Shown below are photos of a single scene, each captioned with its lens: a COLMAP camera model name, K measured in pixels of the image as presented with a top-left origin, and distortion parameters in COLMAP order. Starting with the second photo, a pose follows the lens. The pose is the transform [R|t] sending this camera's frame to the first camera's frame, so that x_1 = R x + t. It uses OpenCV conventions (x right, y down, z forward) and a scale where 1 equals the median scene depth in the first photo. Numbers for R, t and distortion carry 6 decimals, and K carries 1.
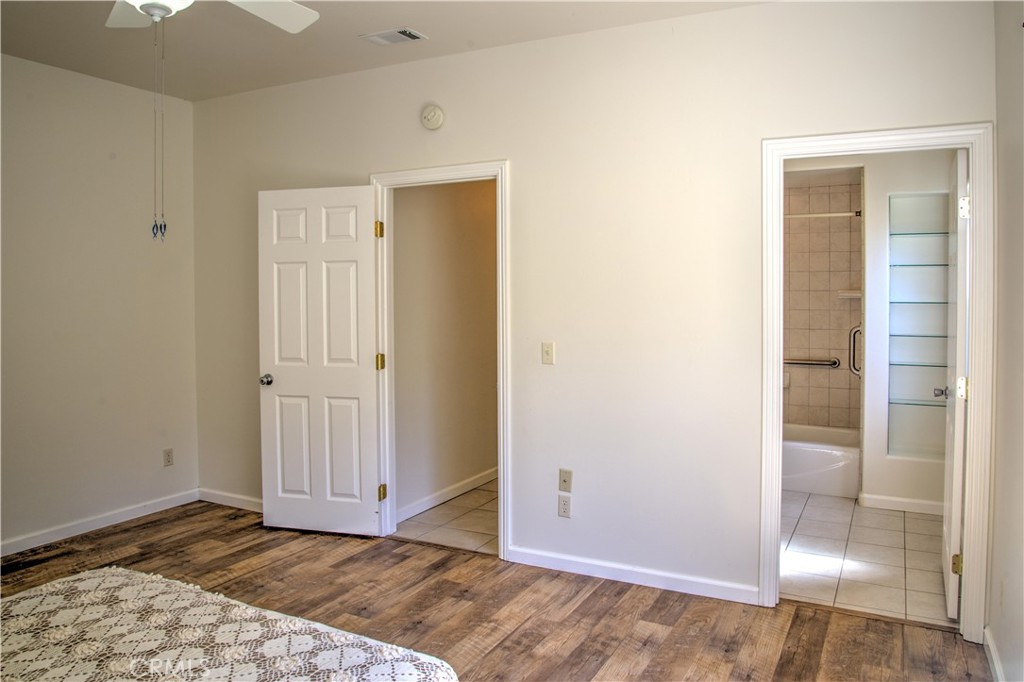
lens RADIAL K [[735.3, 0, 515.5], [0, 735.3, 338.5], [0, 0, 1]] dist [-0.087908, 0.020534]
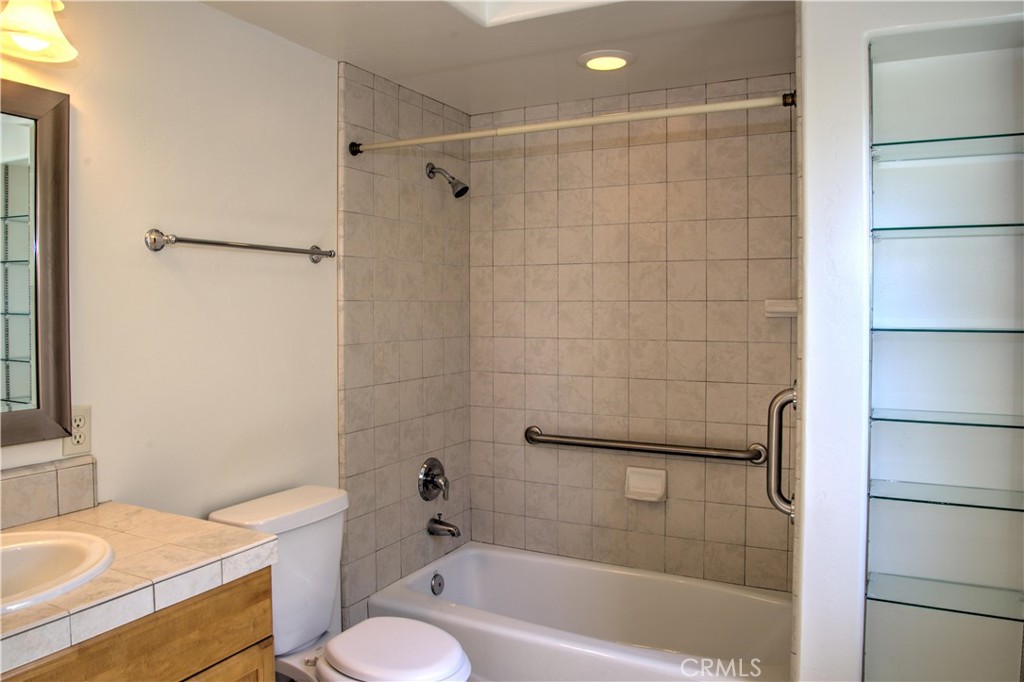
lens RADIAL K [[735.3, 0, 515.5], [0, 735.3, 338.5], [0, 0, 1]] dist [-0.087908, 0.020534]
pose [[0.999911, 0.011535, 0.006630, 0.259492], [-0.011378, 0.999665, -0.023253, -0.026730], [-0.006896, 0.023176, 0.999708, 0.487742]]
